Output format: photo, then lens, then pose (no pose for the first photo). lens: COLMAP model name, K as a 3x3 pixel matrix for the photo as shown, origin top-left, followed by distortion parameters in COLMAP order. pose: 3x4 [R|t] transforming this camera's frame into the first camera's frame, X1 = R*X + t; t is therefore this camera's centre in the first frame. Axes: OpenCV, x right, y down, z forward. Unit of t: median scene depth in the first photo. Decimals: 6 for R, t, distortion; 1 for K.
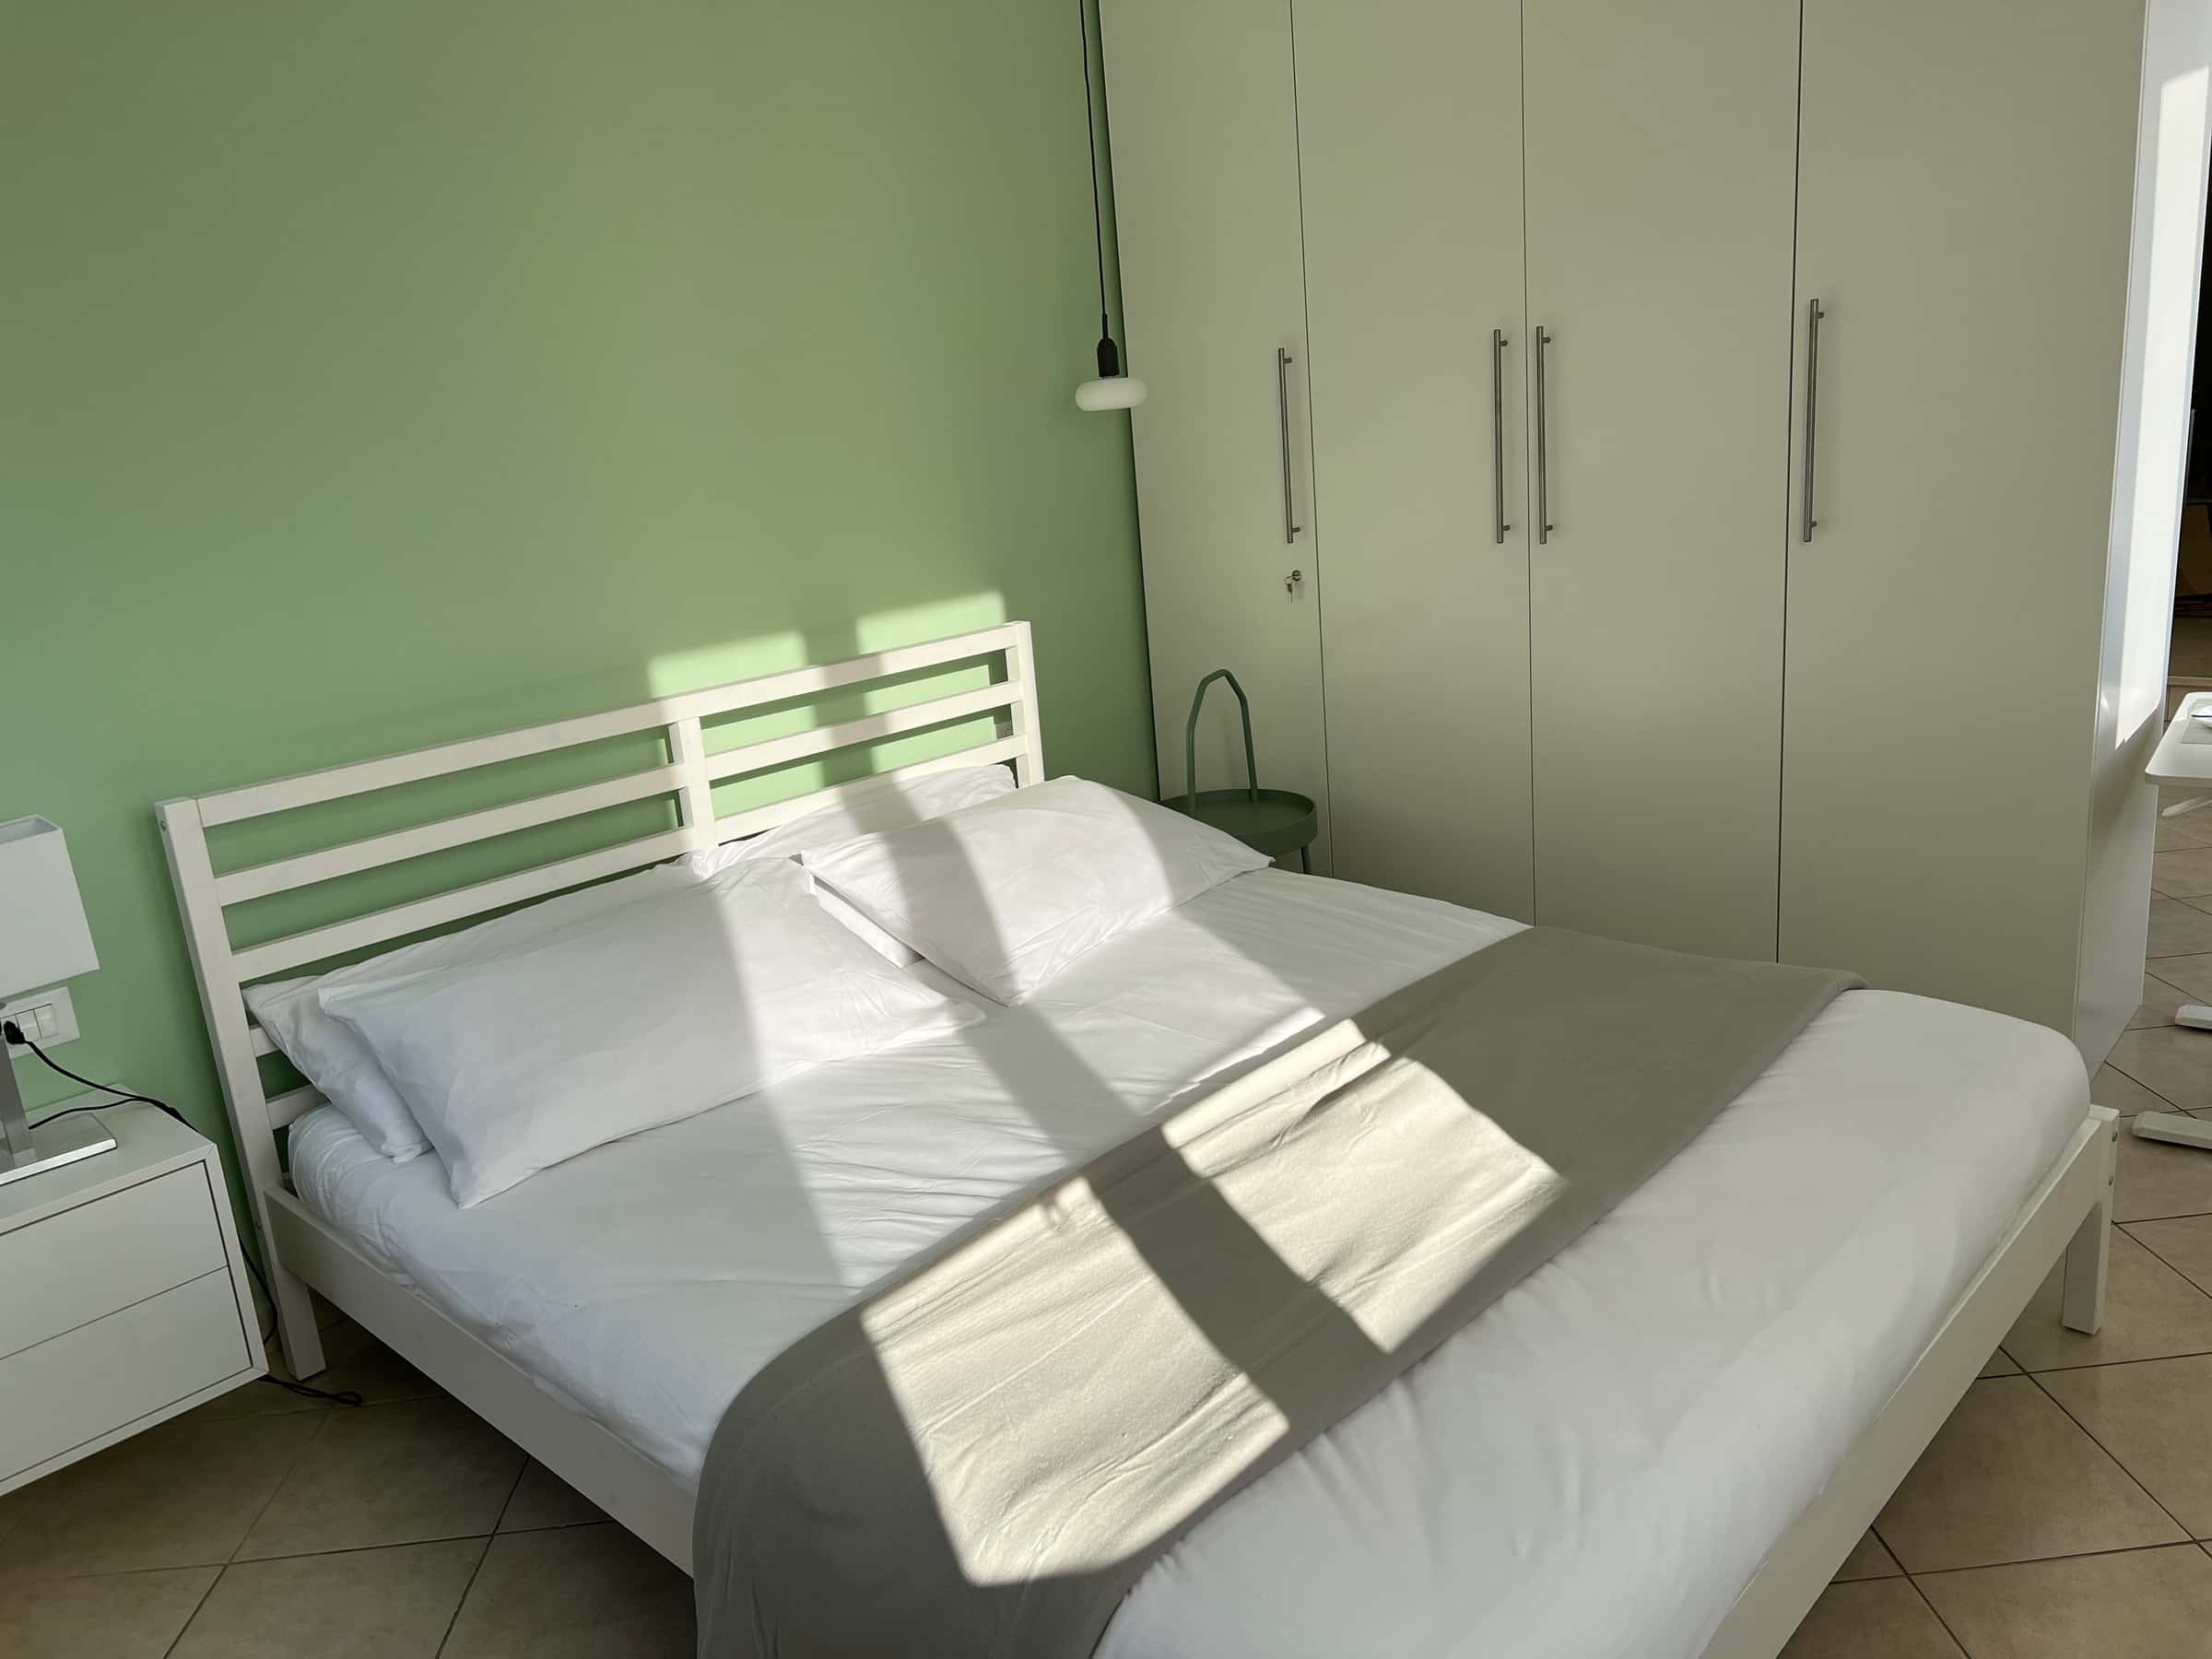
lens RADIAL K [[1678.2, 0, 1117.1], [0, 1678.2, 835.8], [0, 0, 1]] dist [0.068556, -0.077558]
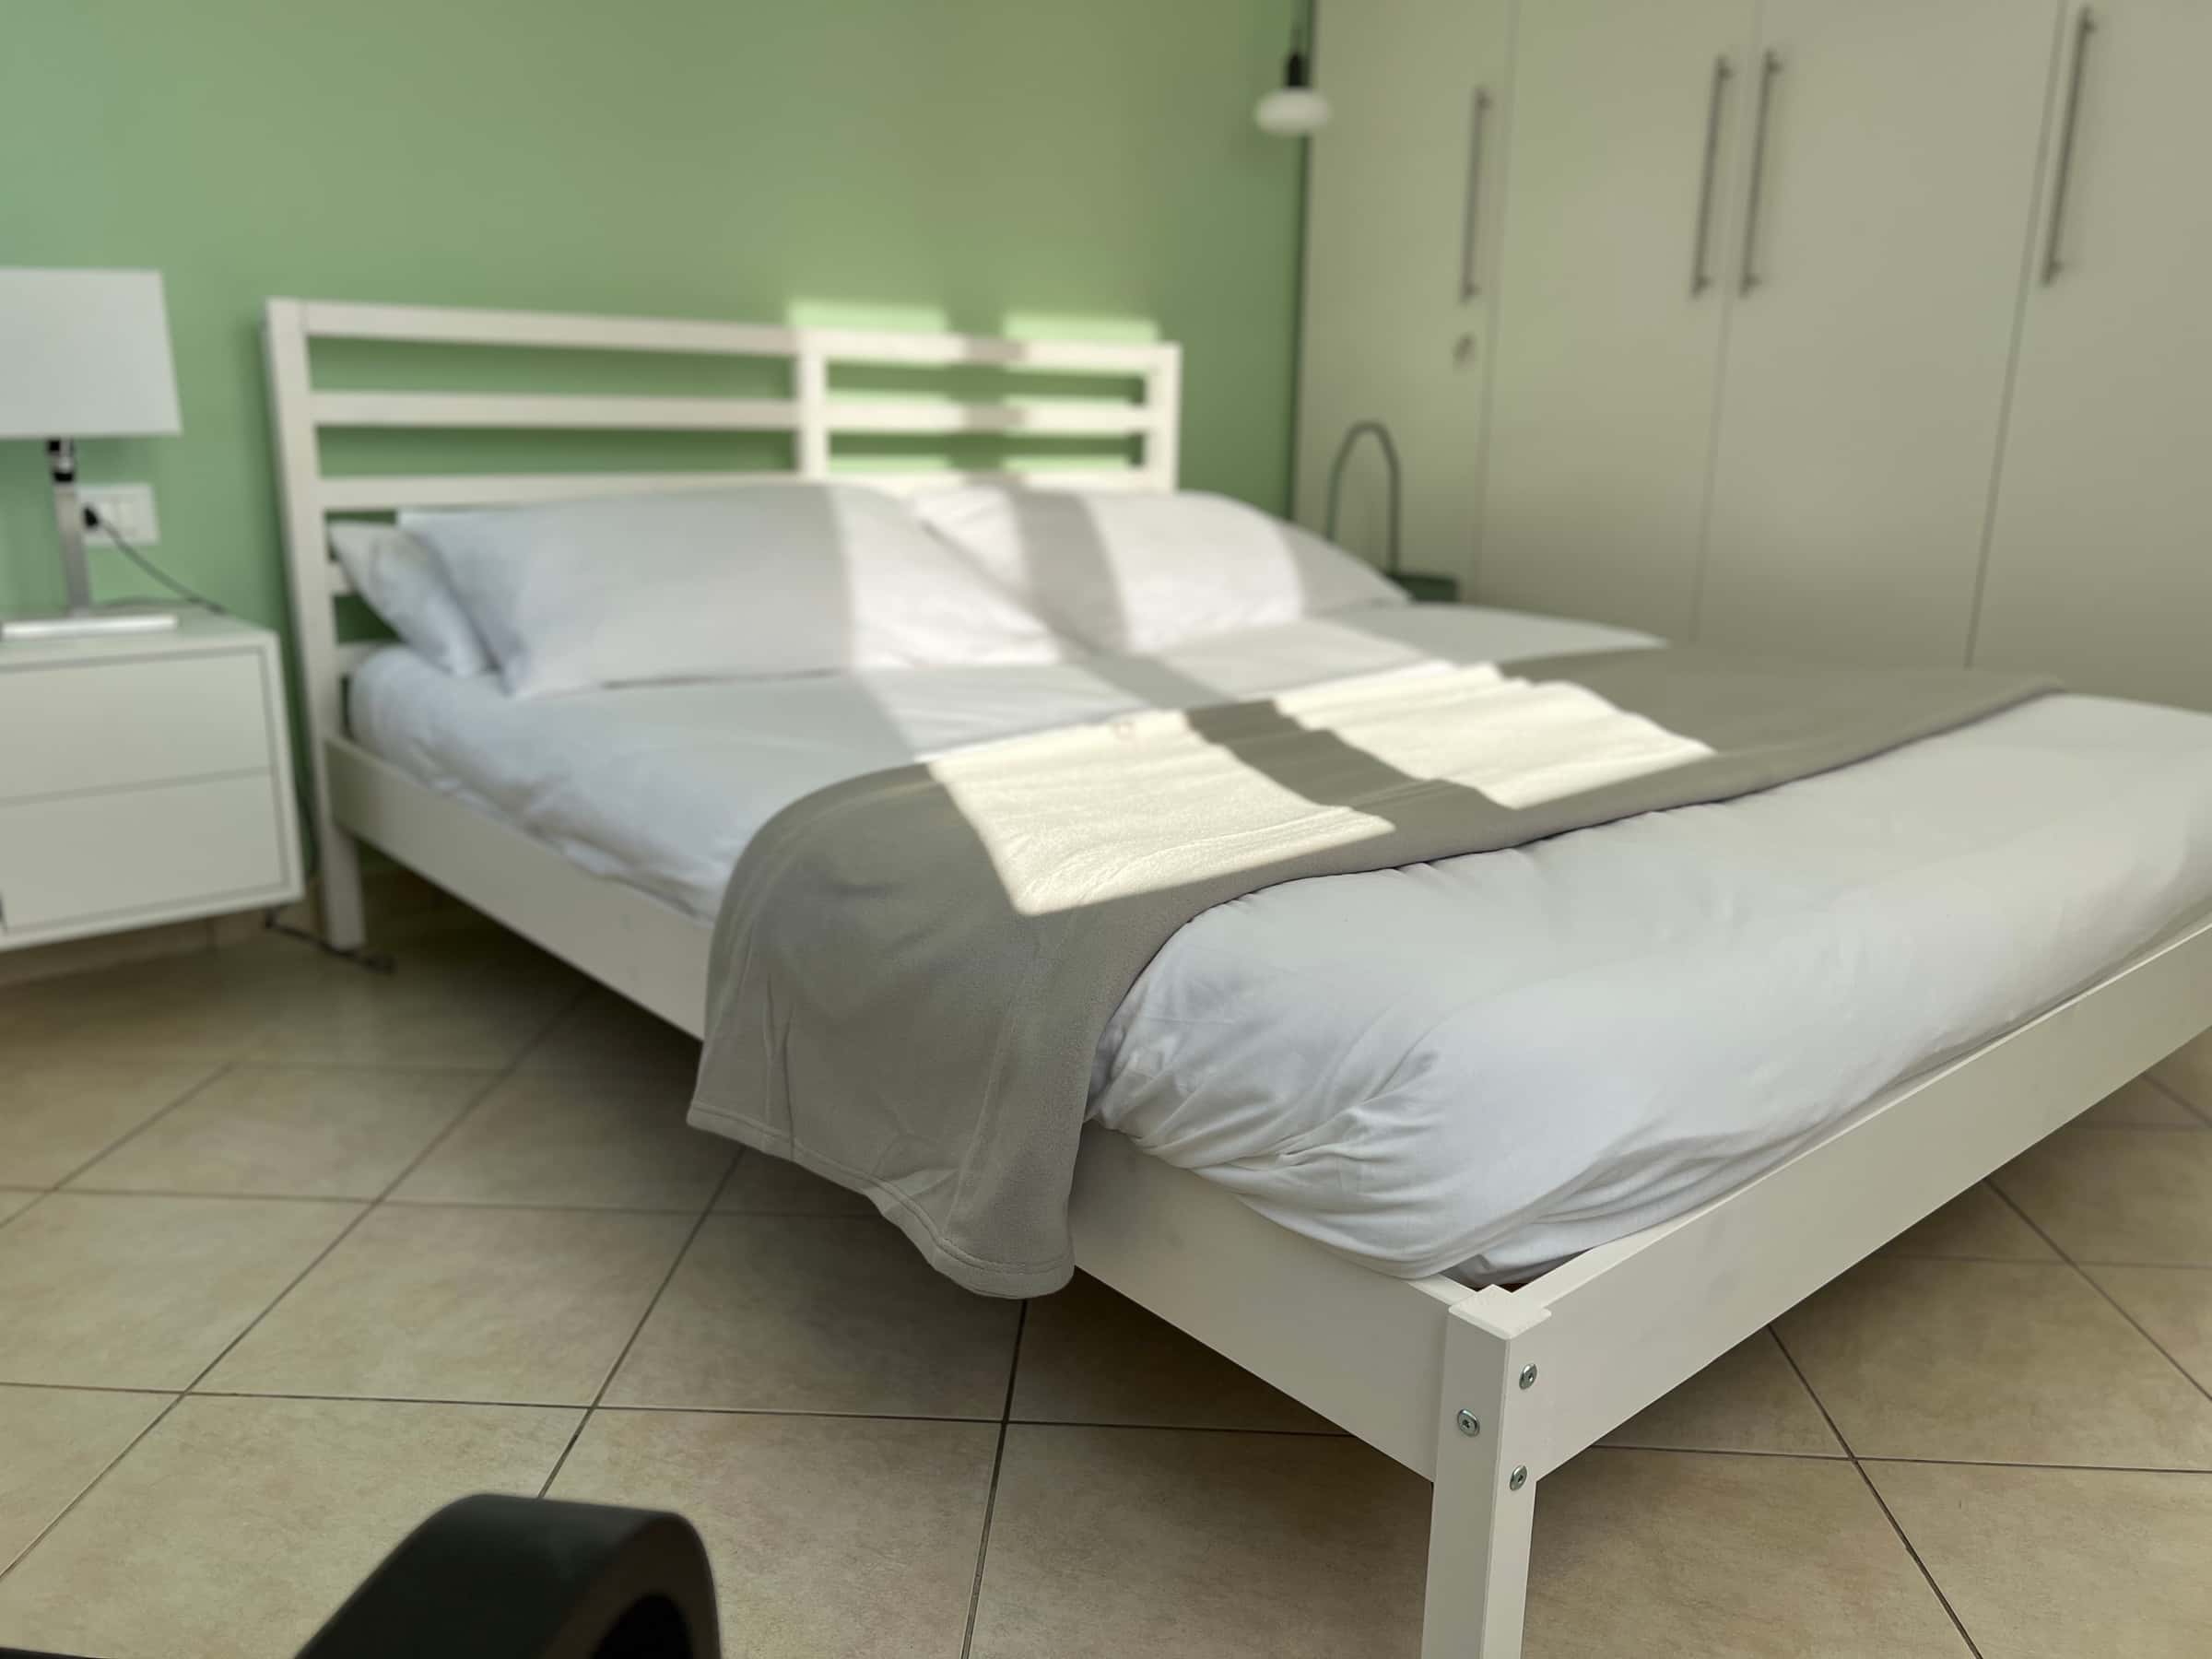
lens RADIAL K [[1678.2, 0, 1110.2], [0, 1678.2, 821.3], [0, 0, 1]] dist [0.068556, -0.077558]
pose [[0.990538, 0.118262, -0.069636, 0.010265], [-0.119334, 0.992789, -0.011422, 0.215625], [0.067783, 0.019624, 0.997507, 0.076907]]
